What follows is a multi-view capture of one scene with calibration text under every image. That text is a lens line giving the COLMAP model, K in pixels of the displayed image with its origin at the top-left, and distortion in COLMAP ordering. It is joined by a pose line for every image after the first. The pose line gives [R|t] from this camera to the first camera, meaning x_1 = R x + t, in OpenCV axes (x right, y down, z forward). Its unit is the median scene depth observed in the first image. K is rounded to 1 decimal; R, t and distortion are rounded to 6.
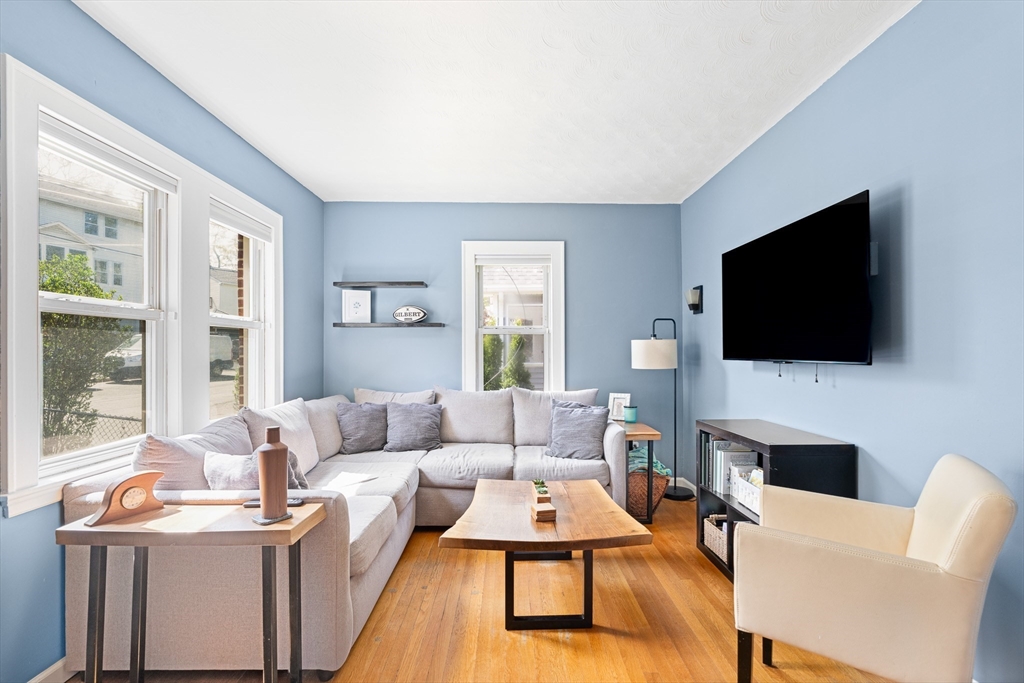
lens RADIAL K [[460.4, 0, 514.8], [0, 460.4, 349.6], [0, 0, 1]] dist [-0.001565, 0.000182]
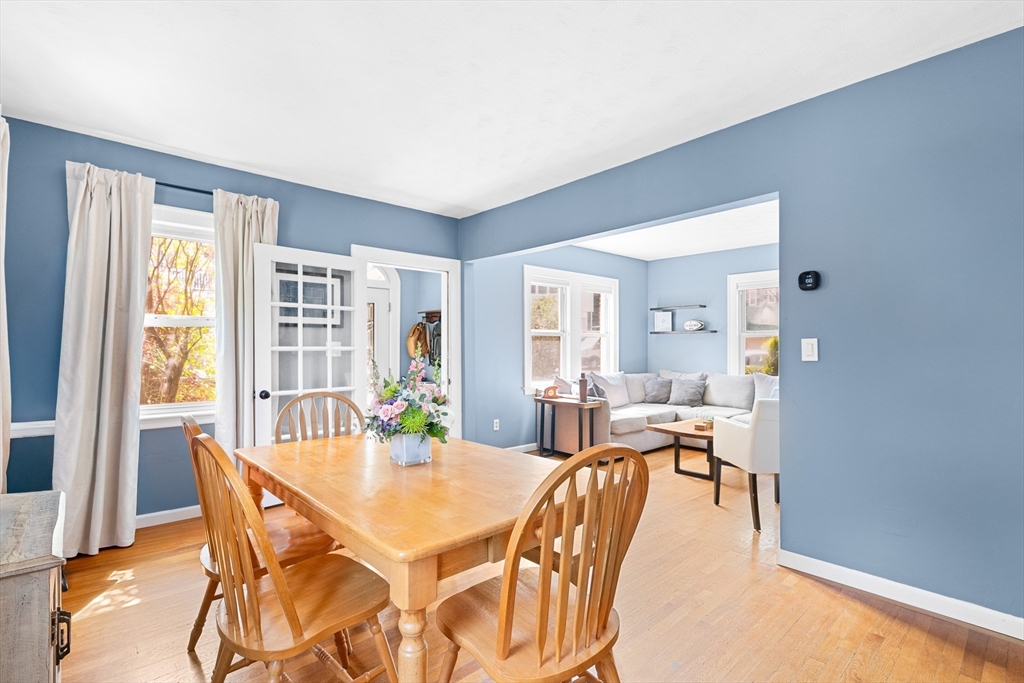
lens RADIAL K [[468.9, 0, 510.4], [0, 468.9, 345.2], [0, 0, 1]] dist [-0.000480, 0.000443]
pose [[0.654283, 0.000630, -0.756250, 0.686049], [-0.000265, 1.000000, 0.000604, -0.009004], [0.756250, -0.000195, 0.654283, -0.640553]]
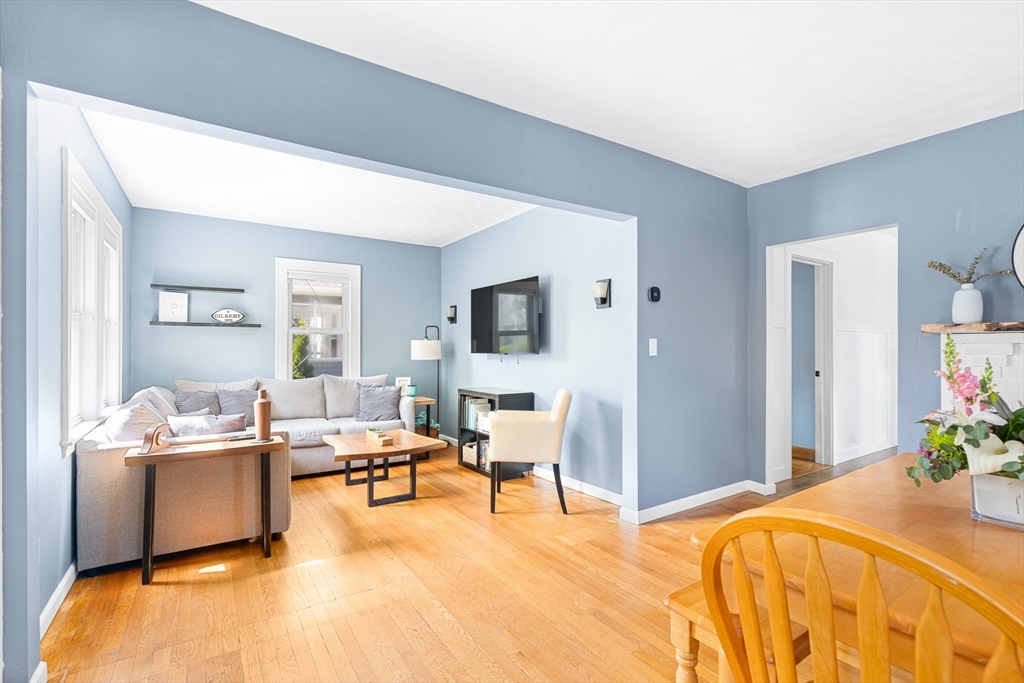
lens RADIAL K [[468.9, 0, 510.4], [0, 468.9, 345.2], [0, 0, 1]] dist [-0.000480, 0.000443]
pose [[0.843951, 0.006025, 0.536387, -0.304495], [-0.004890, 0.999982, -0.003539, -0.001161], [-0.536398, 0.000364, 0.843965, -0.458215]]
